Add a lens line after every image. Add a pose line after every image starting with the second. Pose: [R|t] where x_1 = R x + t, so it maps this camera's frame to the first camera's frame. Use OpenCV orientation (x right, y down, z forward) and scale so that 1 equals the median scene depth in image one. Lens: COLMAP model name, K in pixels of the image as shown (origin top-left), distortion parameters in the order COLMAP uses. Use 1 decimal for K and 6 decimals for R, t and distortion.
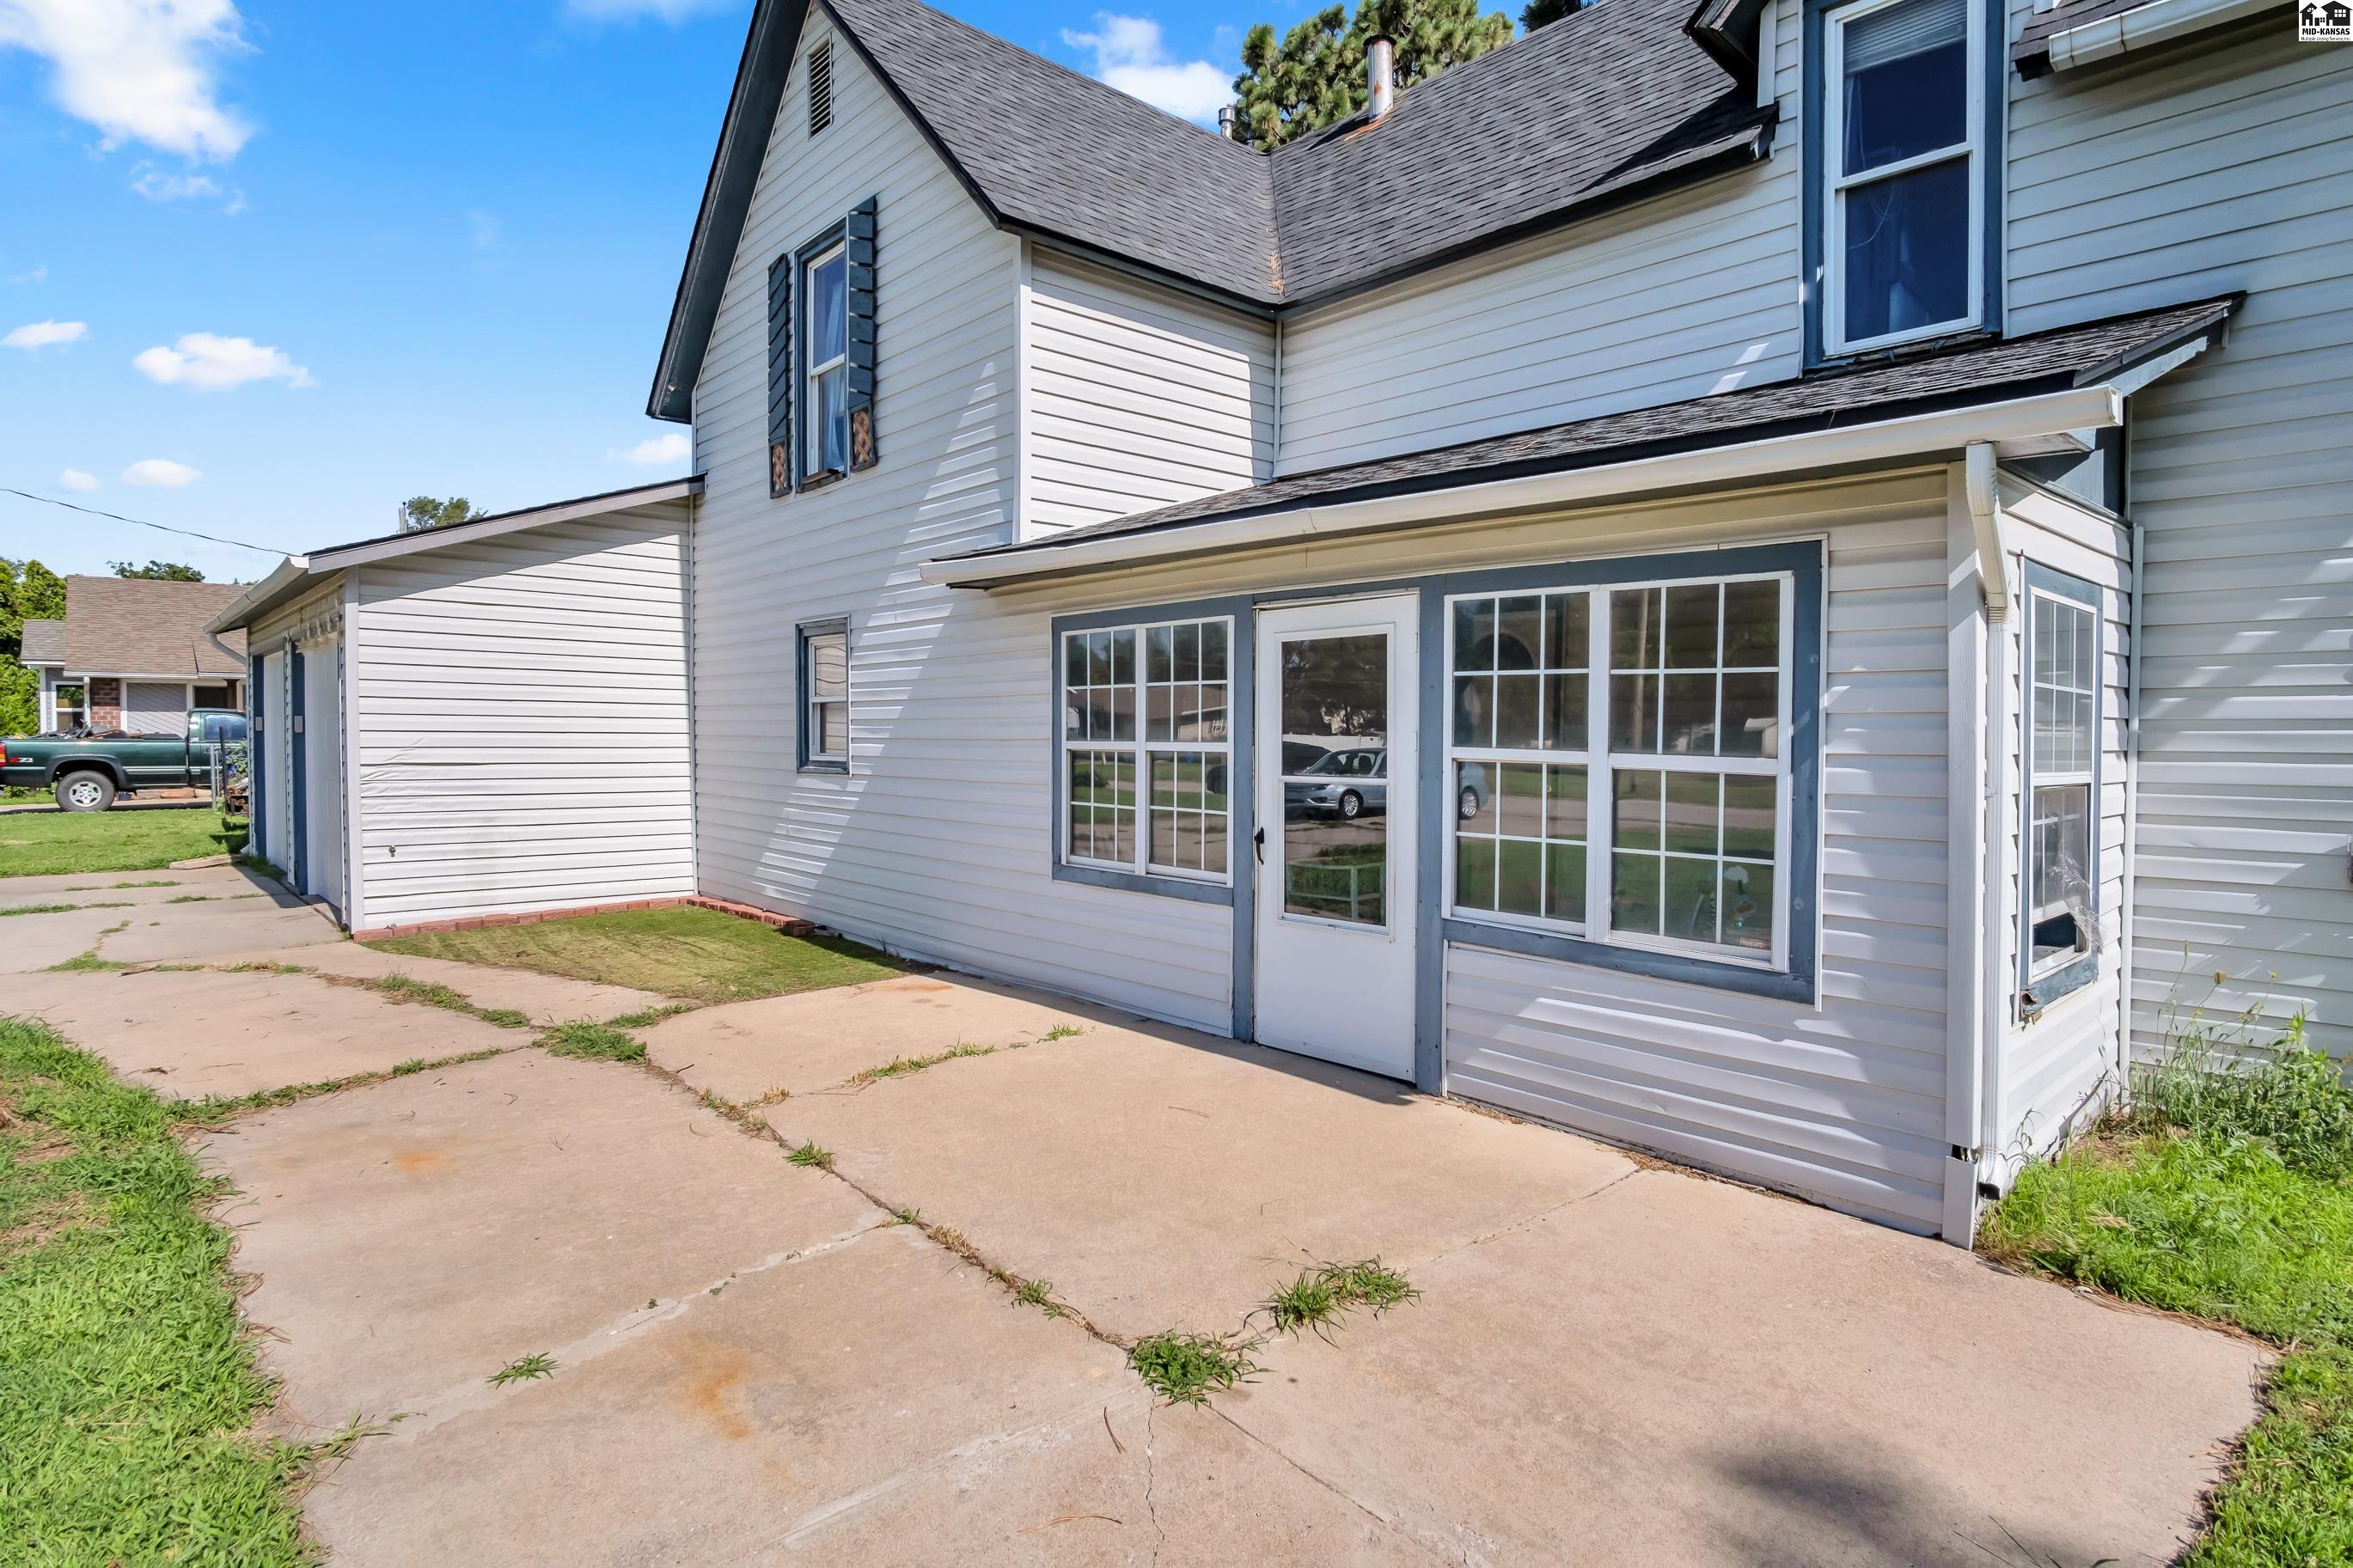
lens RADIAL K [[1236.7, 0, 1185.1], [0, 1236.7, 747.6], [0, 0, 1]] dist [-0.022355, 0.001300]
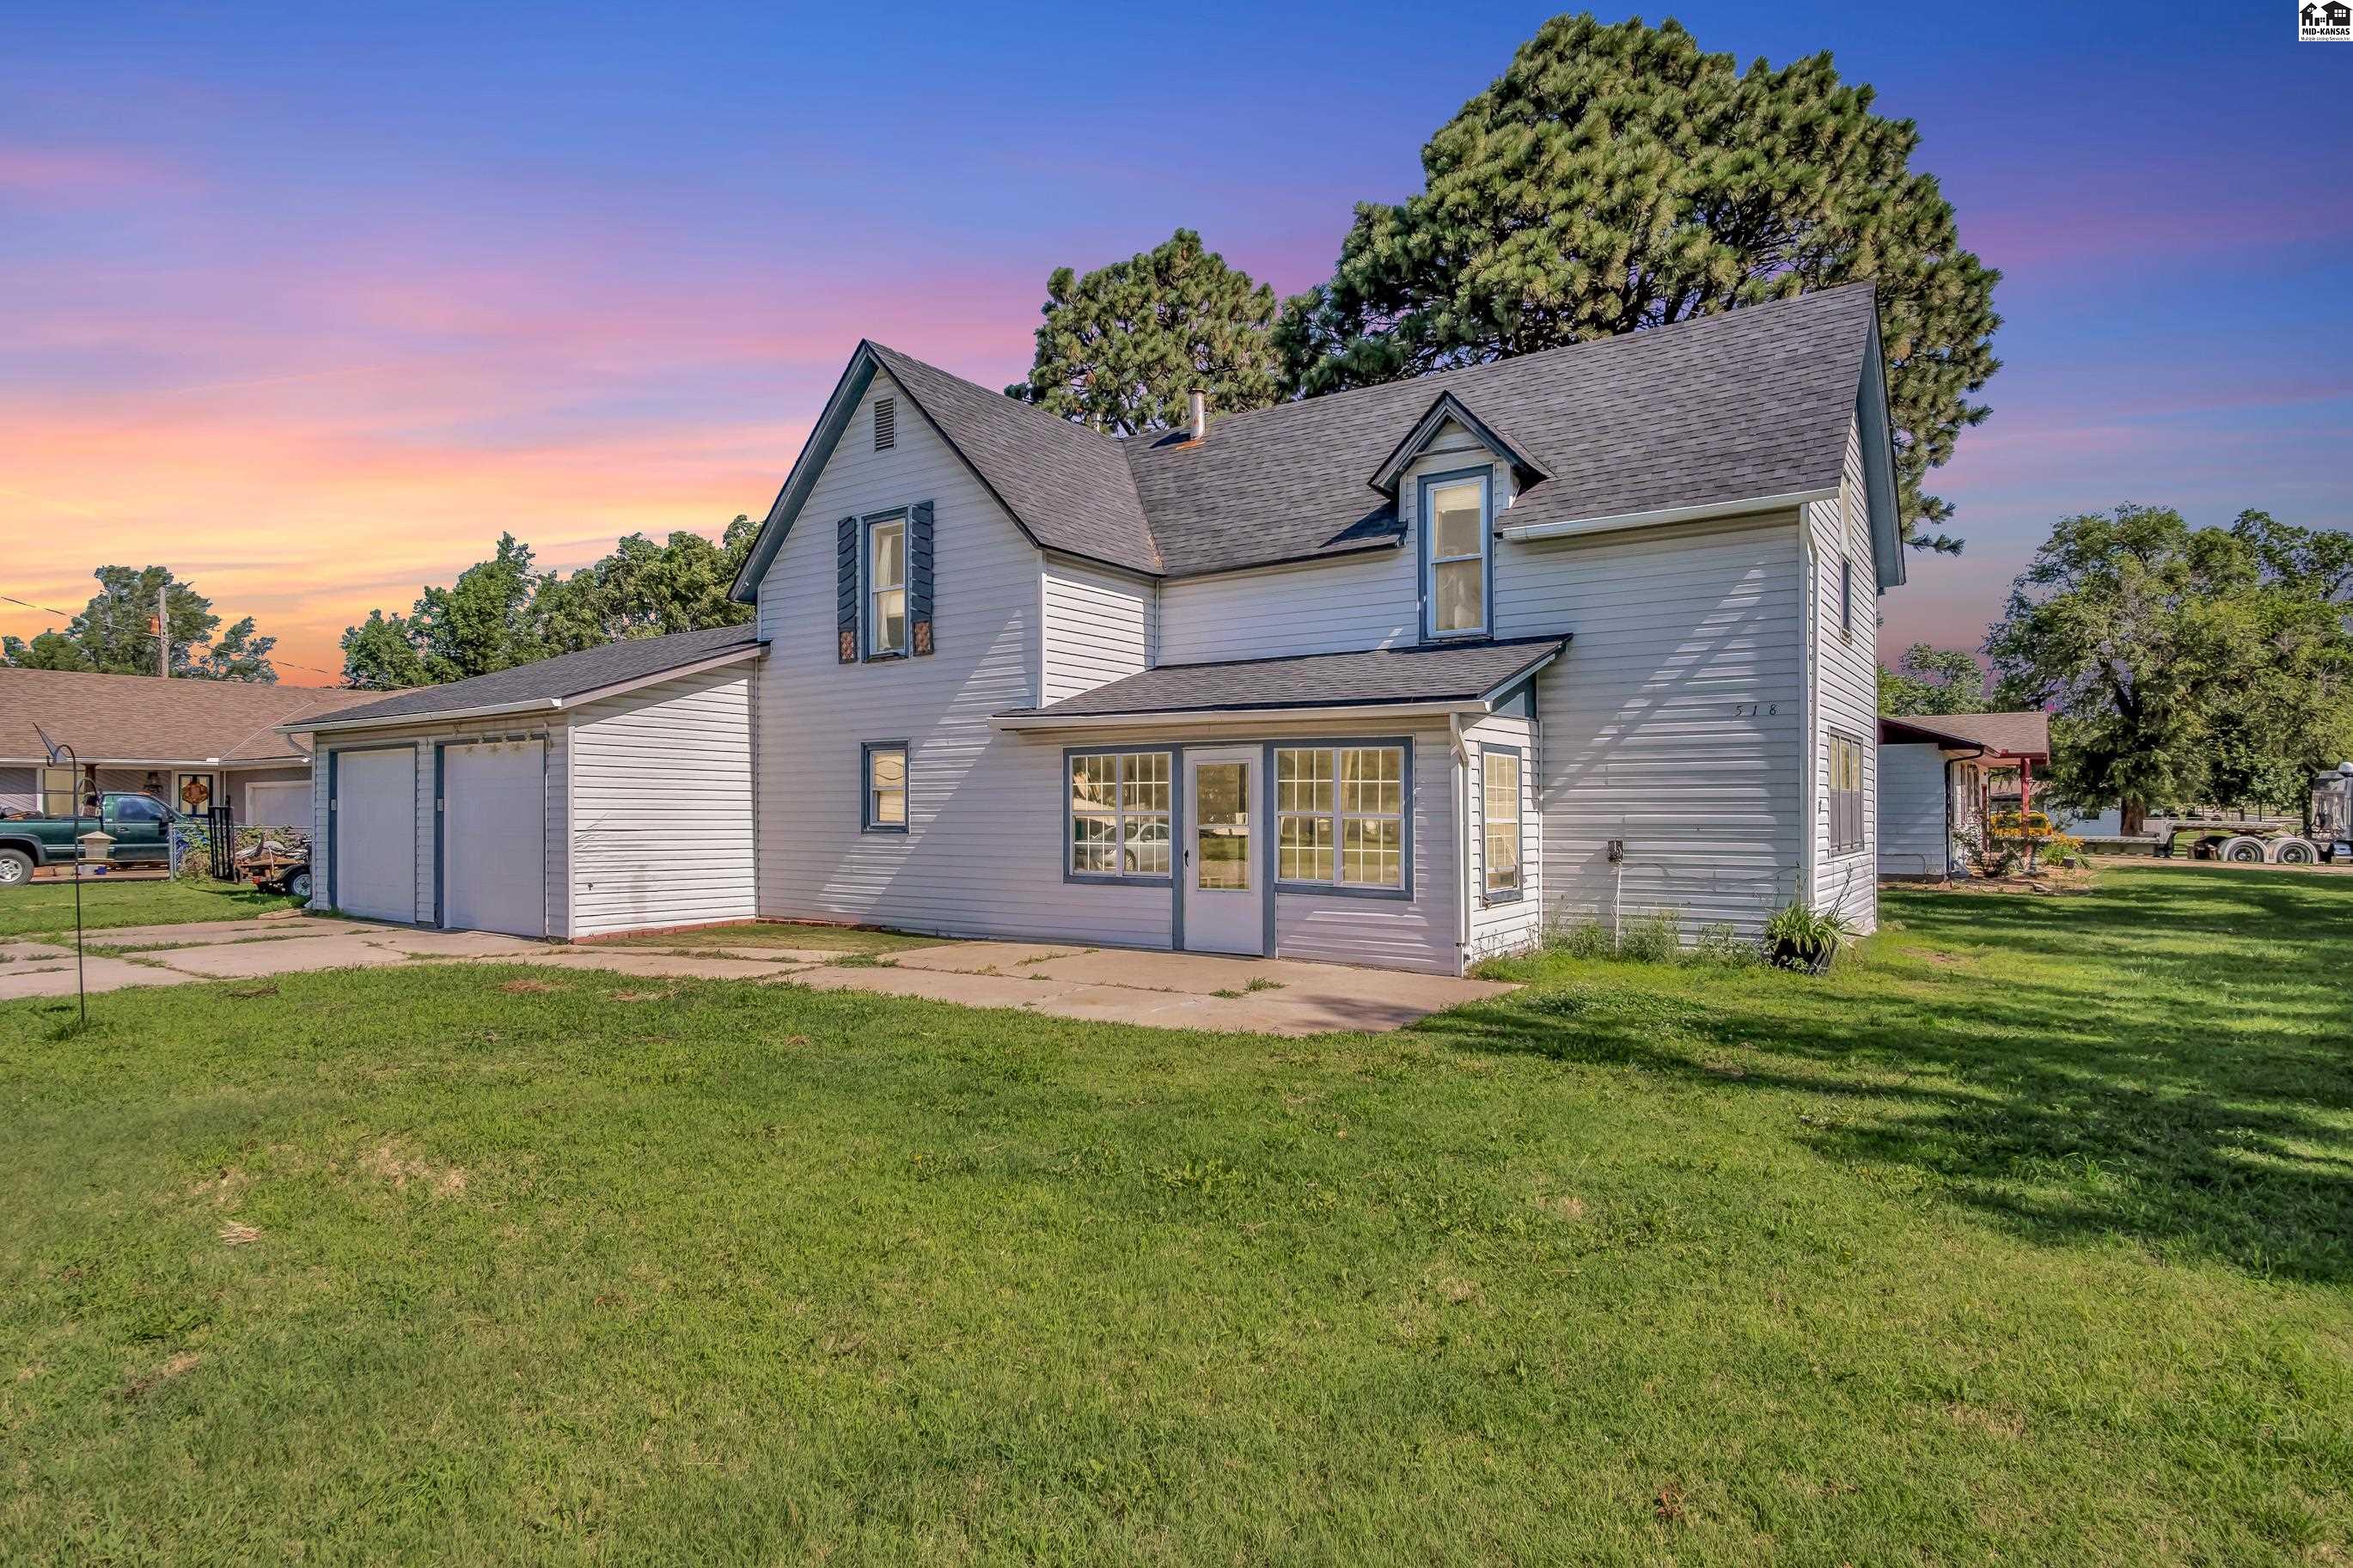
lens RADIAL K [[1236.7, 0, 1197.6], [0, 1236.7, 793.9], [0, 0, 1]] dist [-0.022355, 0.001300]
pose [[0.971275, -0.001326, 0.237957, -0.305252], [0.007874, 0.999616, -0.026571, 0.017147], [-0.237831, 0.027682, 0.970912, -0.781027]]
